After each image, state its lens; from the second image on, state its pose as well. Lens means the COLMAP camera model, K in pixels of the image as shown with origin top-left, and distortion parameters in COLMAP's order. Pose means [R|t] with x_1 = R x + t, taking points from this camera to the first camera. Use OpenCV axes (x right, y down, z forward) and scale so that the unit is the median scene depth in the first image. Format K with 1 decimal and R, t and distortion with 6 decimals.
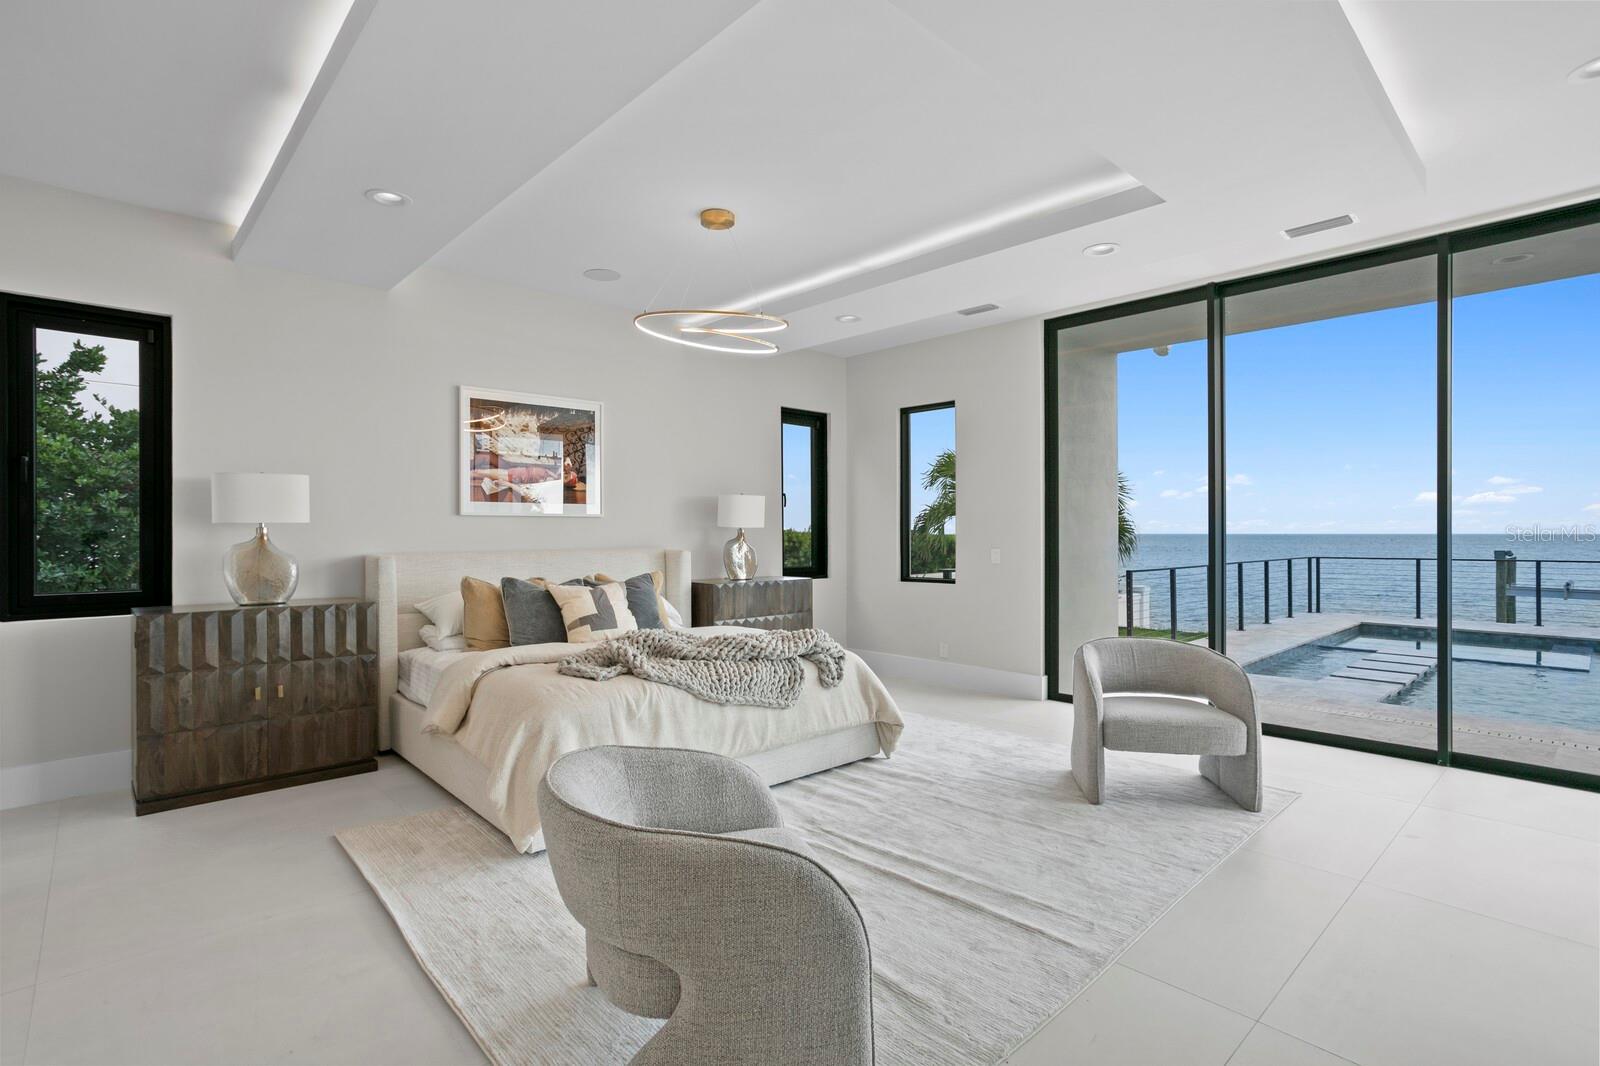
lens RADIAL K [[773.0, 0, 800.0], [0, 773.0, 533.0], [0, 0, 1]] dist [-0.002504, -0.000414]
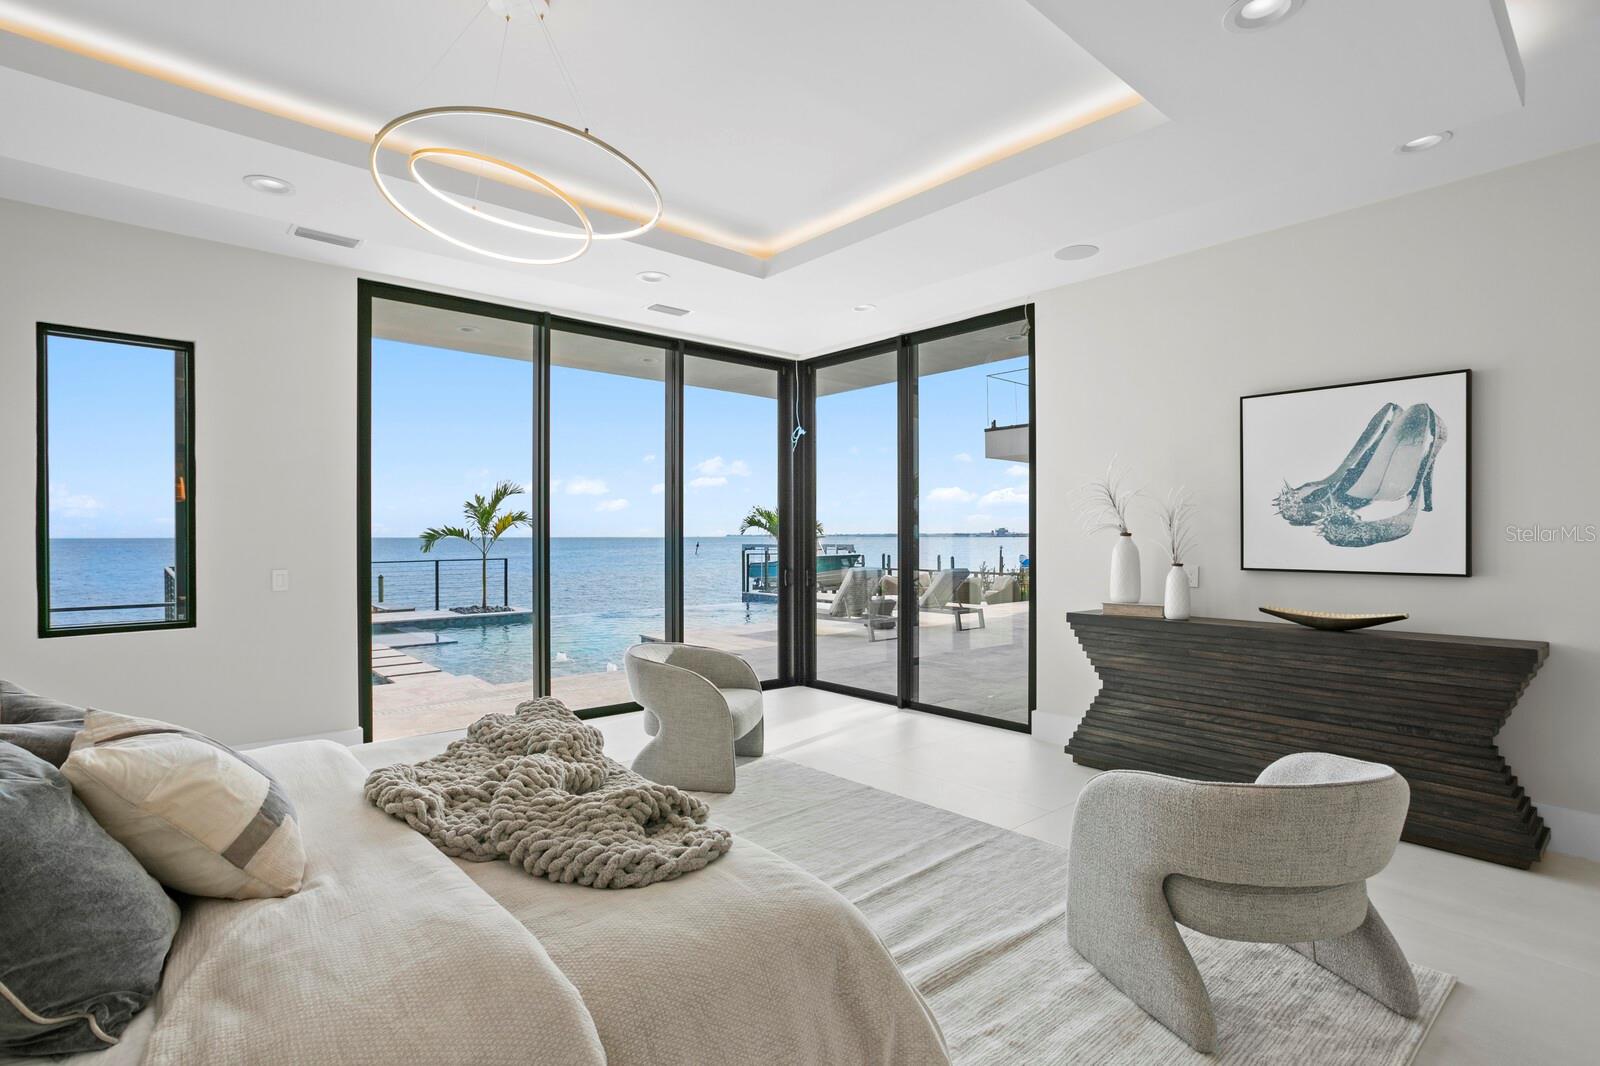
lens RADIAL K [[773.0, 0, 800.0], [0, 773.0, 533.0], [0, 0, 1]] dist [-0.002504, -0.000414]
pose [[0.023034, 0.000343, 0.999735, -0.471552], [0.011461, 0.999934, -0.000607, -0.005845], [-0.999669, 0.011472, 0.023029, 0.528005]]
